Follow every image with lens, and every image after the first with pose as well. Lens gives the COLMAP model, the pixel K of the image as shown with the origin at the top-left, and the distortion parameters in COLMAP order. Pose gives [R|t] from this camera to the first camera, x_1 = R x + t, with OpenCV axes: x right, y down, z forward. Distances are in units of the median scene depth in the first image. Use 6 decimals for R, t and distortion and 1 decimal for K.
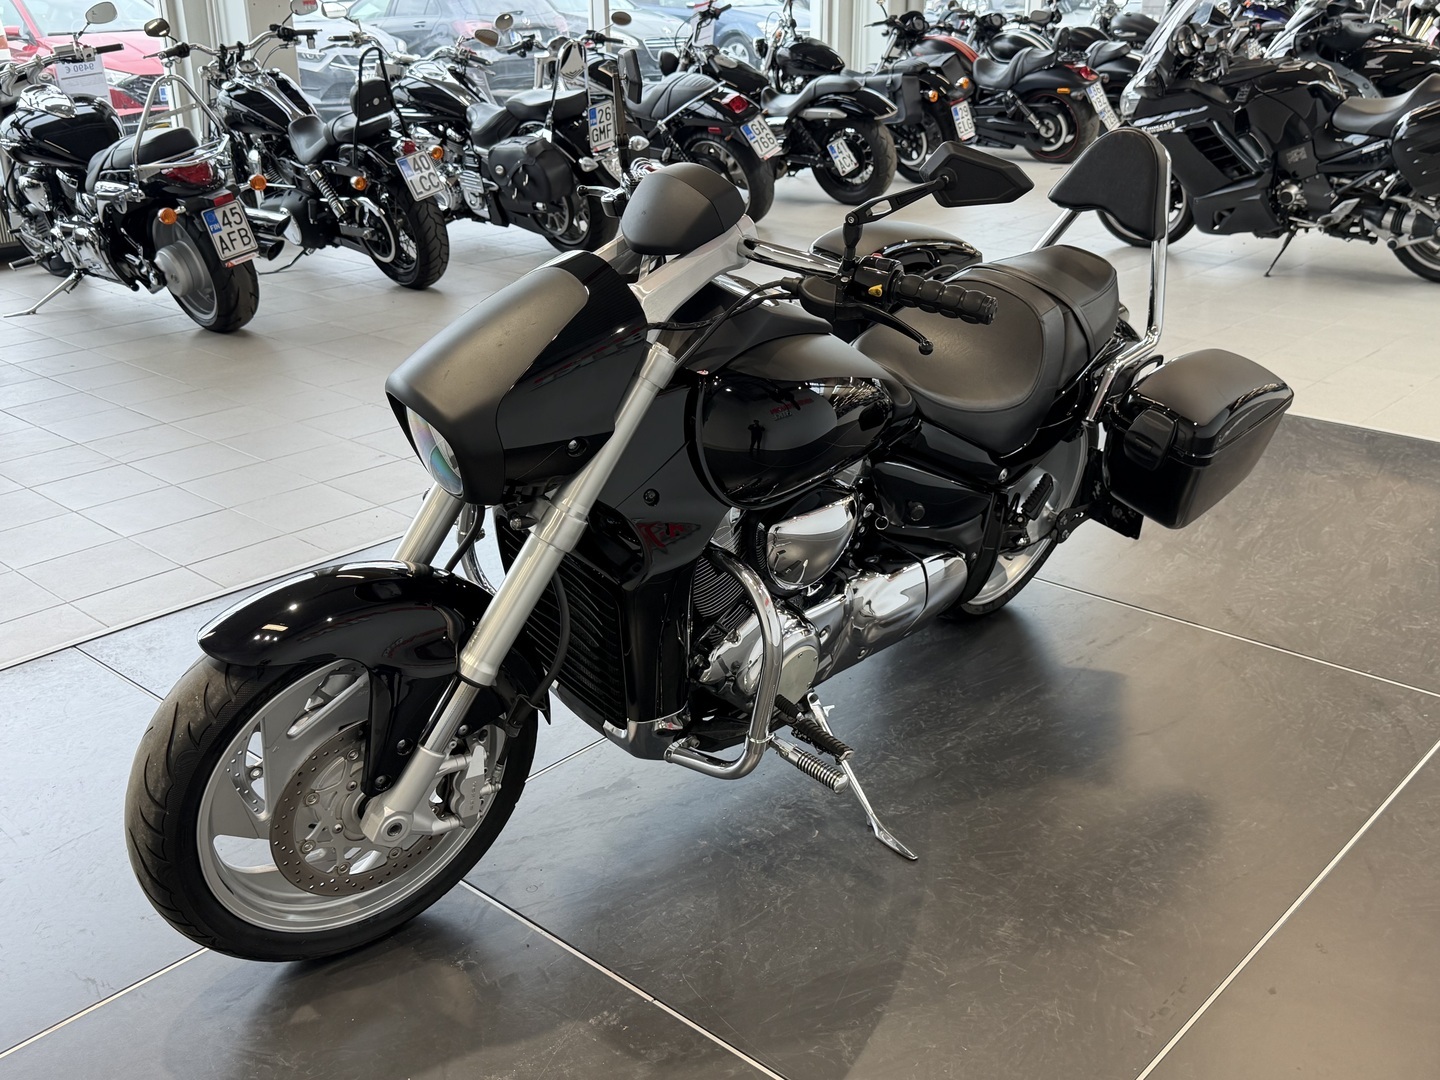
lens RADIAL K [[1489.3, 0, 711.5], [0, 1489.3, 538.3], [0, 0, 1]] dist [0.059074, 0.000000]
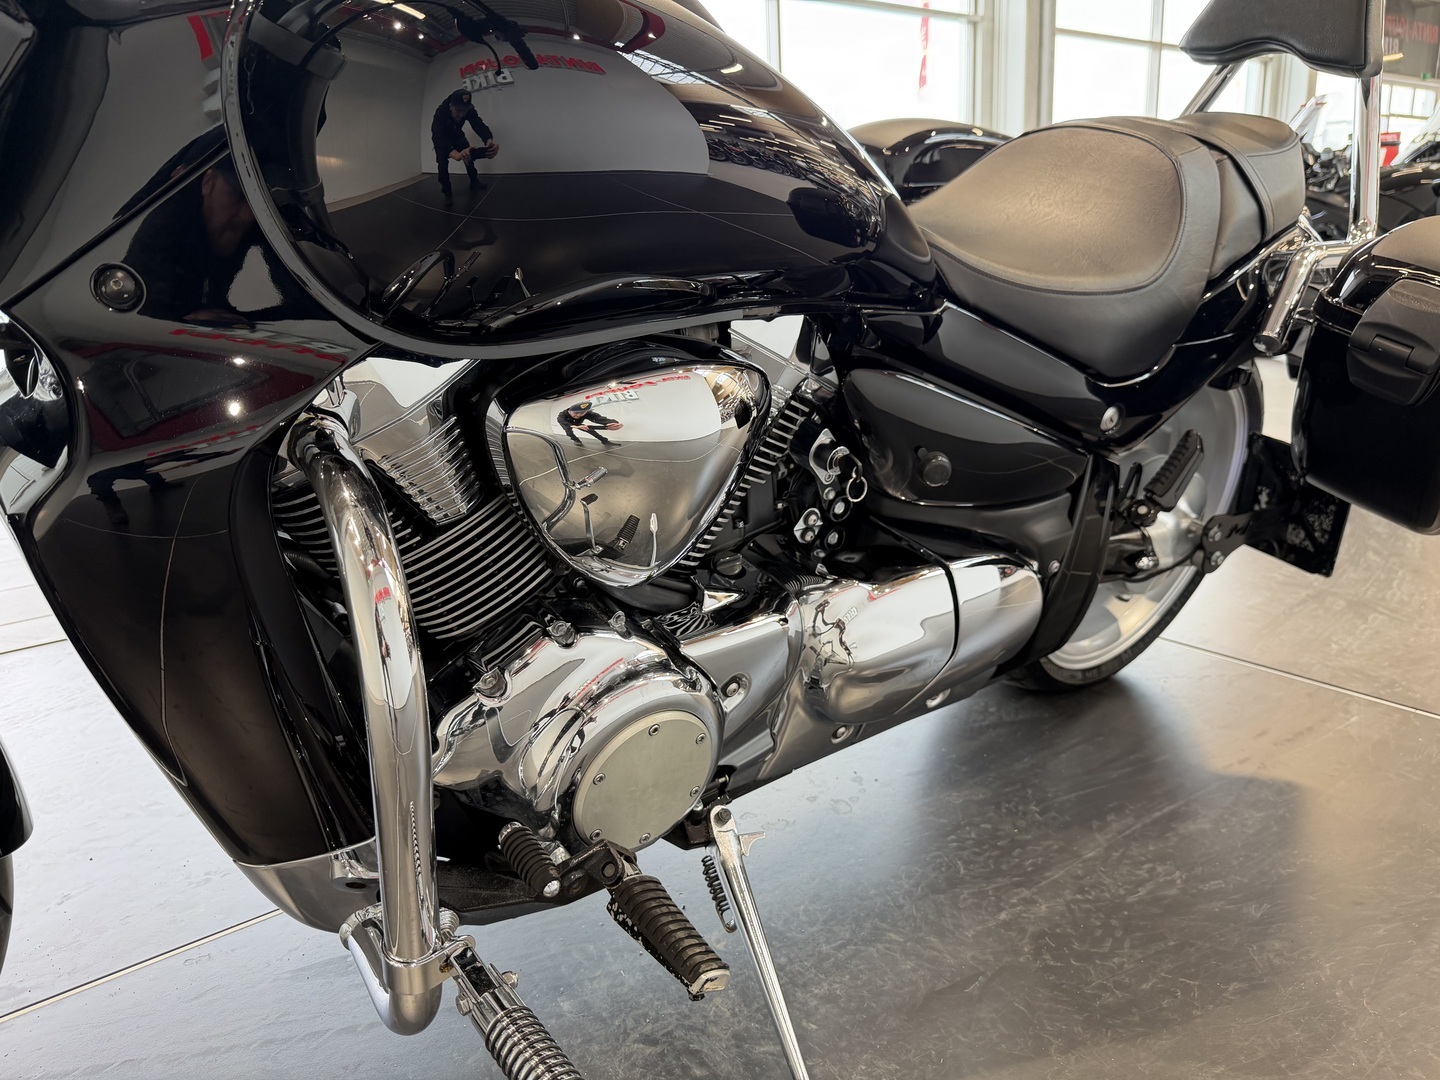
lens RADIAL K [[1035.1, 0, 723.1], [0, 1035.1, 535.8], [0, 0, 1]] dist [0.009547, -0.029943]
pose [[0.984026, 0.018050, -0.177105, 0.119349], [-0.035706, 0.994642, -0.097020, 0.040756], [0.174405, 0.101794, 0.979398, 0.584760]]
